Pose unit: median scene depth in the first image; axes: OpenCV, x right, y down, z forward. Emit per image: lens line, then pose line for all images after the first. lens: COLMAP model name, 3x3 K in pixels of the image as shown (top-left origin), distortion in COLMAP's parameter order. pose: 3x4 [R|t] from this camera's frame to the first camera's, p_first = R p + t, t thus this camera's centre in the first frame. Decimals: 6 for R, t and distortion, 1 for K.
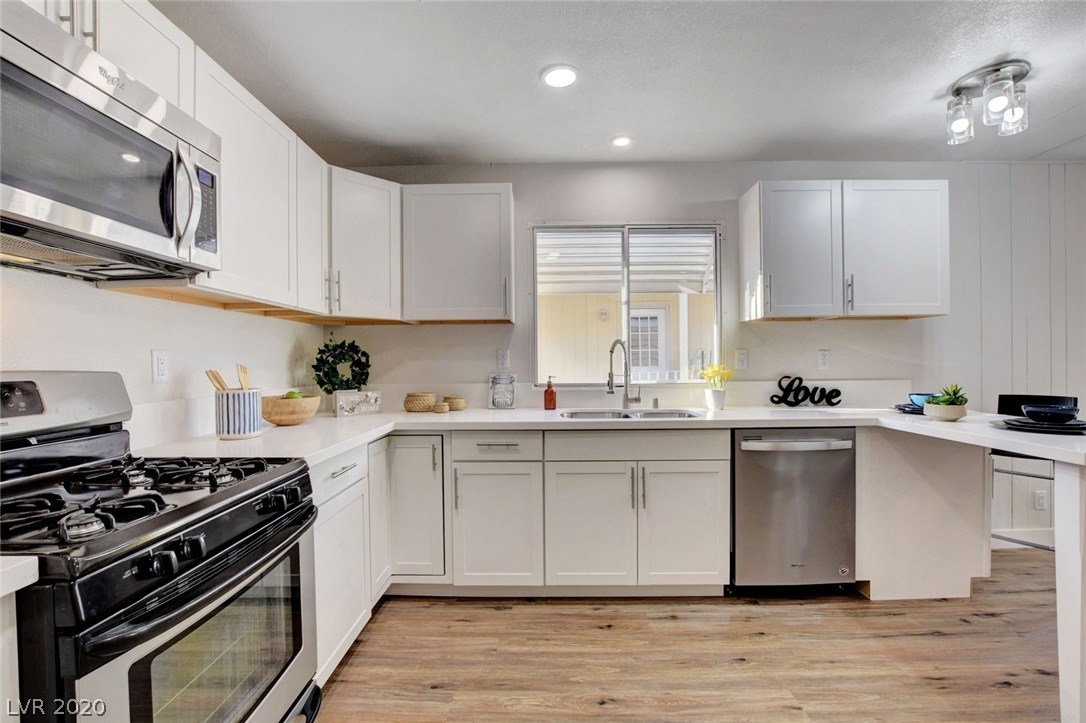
lens RADIAL K [[484.1, 0, 539.4], [0, 484.1, 367.8], [0, 0, 1]] dist [-0.033787, 0.005642]
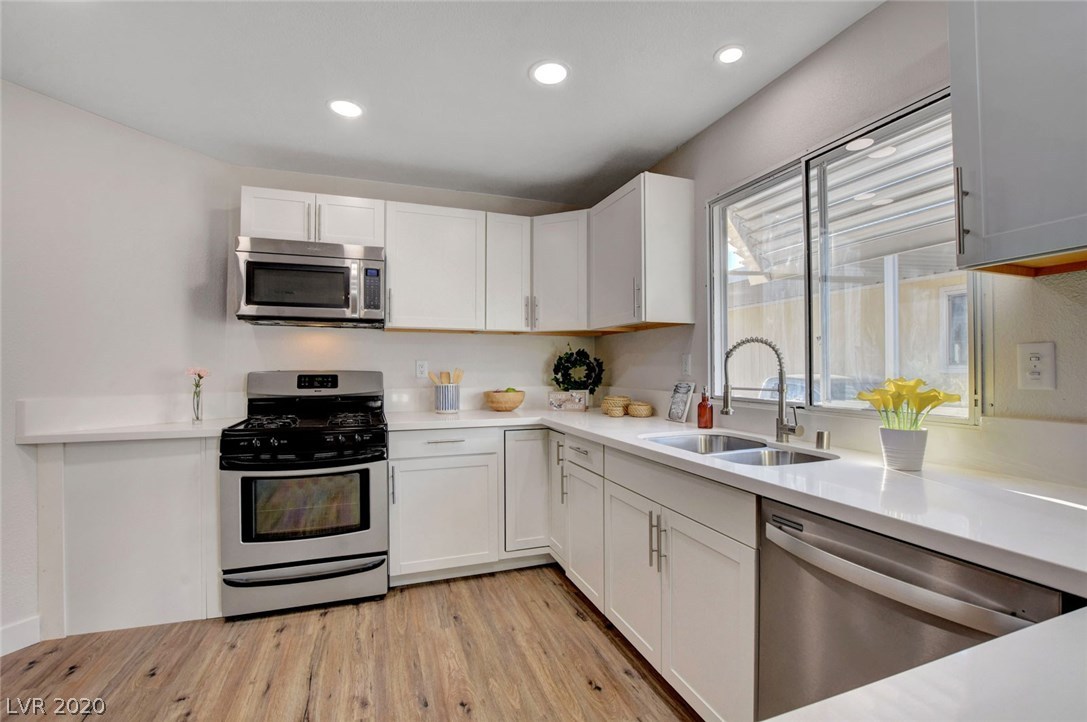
lens RADIAL K [[484.6, 0, 539.1], [0, 484.6, 363.7], [0, 0, 1]] dist [-0.033787, 0.005642]
pose [[0.348698, 0.001850, -0.937233, 0.820402], [-0.013327, 0.999907, -0.002984, -0.017407], [0.937140, 0.013531, 0.348690, 0.564773]]
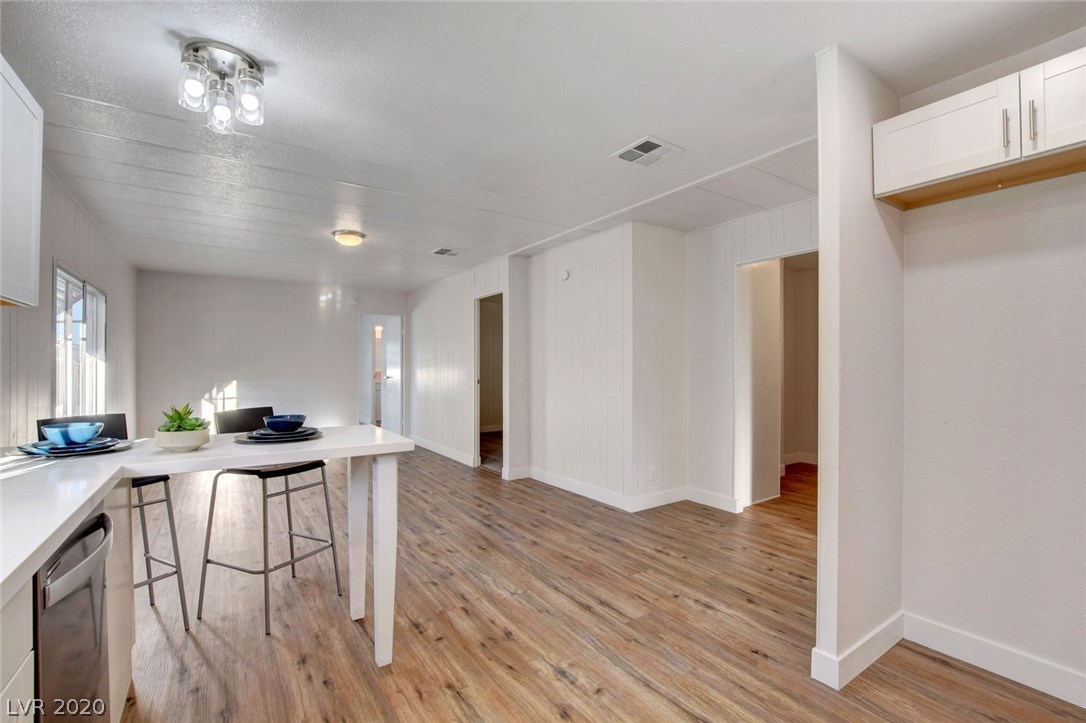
lens RADIAL K [[484.1, 0, 546.0], [0, 484.1, 351.5], [0, 0, 1]] dist [-0.033787, 0.005642]
pose [[-0.576188, 0.037489, 0.816457, -0.127010], [0.018638, 0.999290, -0.032731, -0.014370], [-0.817105, -0.003642, -0.576478, 0.882436]]
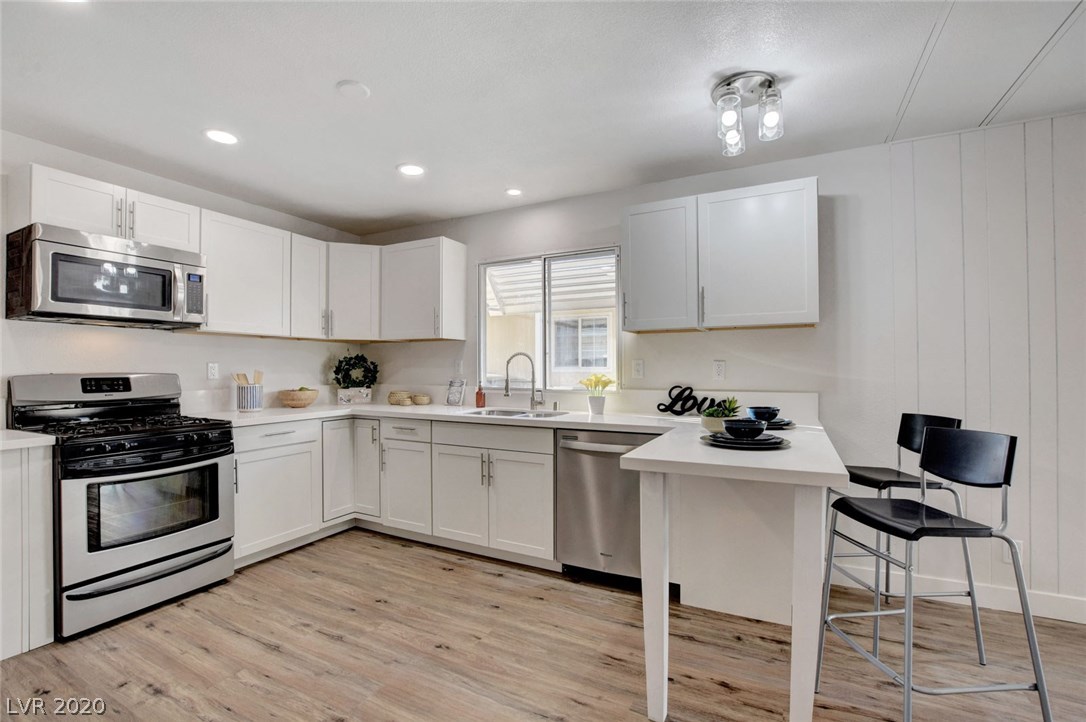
lens RADIAL K [[484.1, 0, 537.5], [0, 484.1, 368.8], [0, 0, 1]] dist [-0.033787, 0.005642]
pose [[0.890052, 0.007807, -0.455792, 0.893223], [-0.011716, 0.999915, -0.005752, -0.011862], [0.455708, 0.010460, 0.890068, -0.076400]]
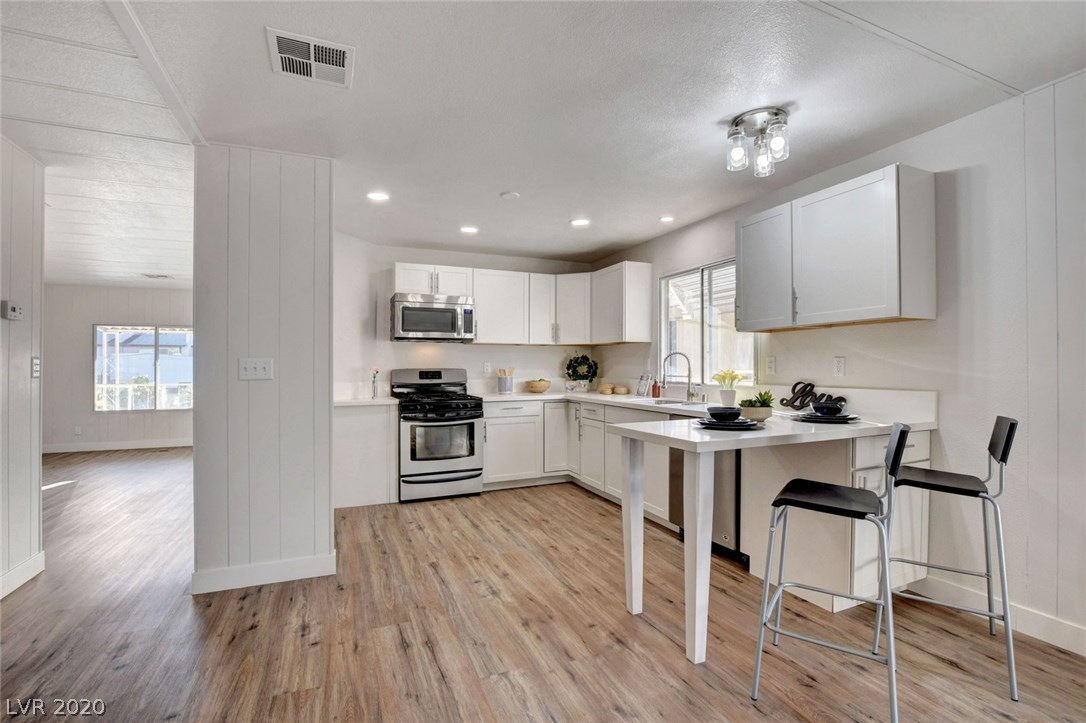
lens RADIAL K [[484.1, 0, 538.9], [0, 484.1, 370.8], [0, 0, 1]] dist [-0.033787, 0.005642]
pose [[0.403973, 0.015537, -0.914639, 1.558326], [-0.013183, 0.999851, 0.011162, -0.014353], [0.914676, 0.007549, 0.404117, 0.044793]]
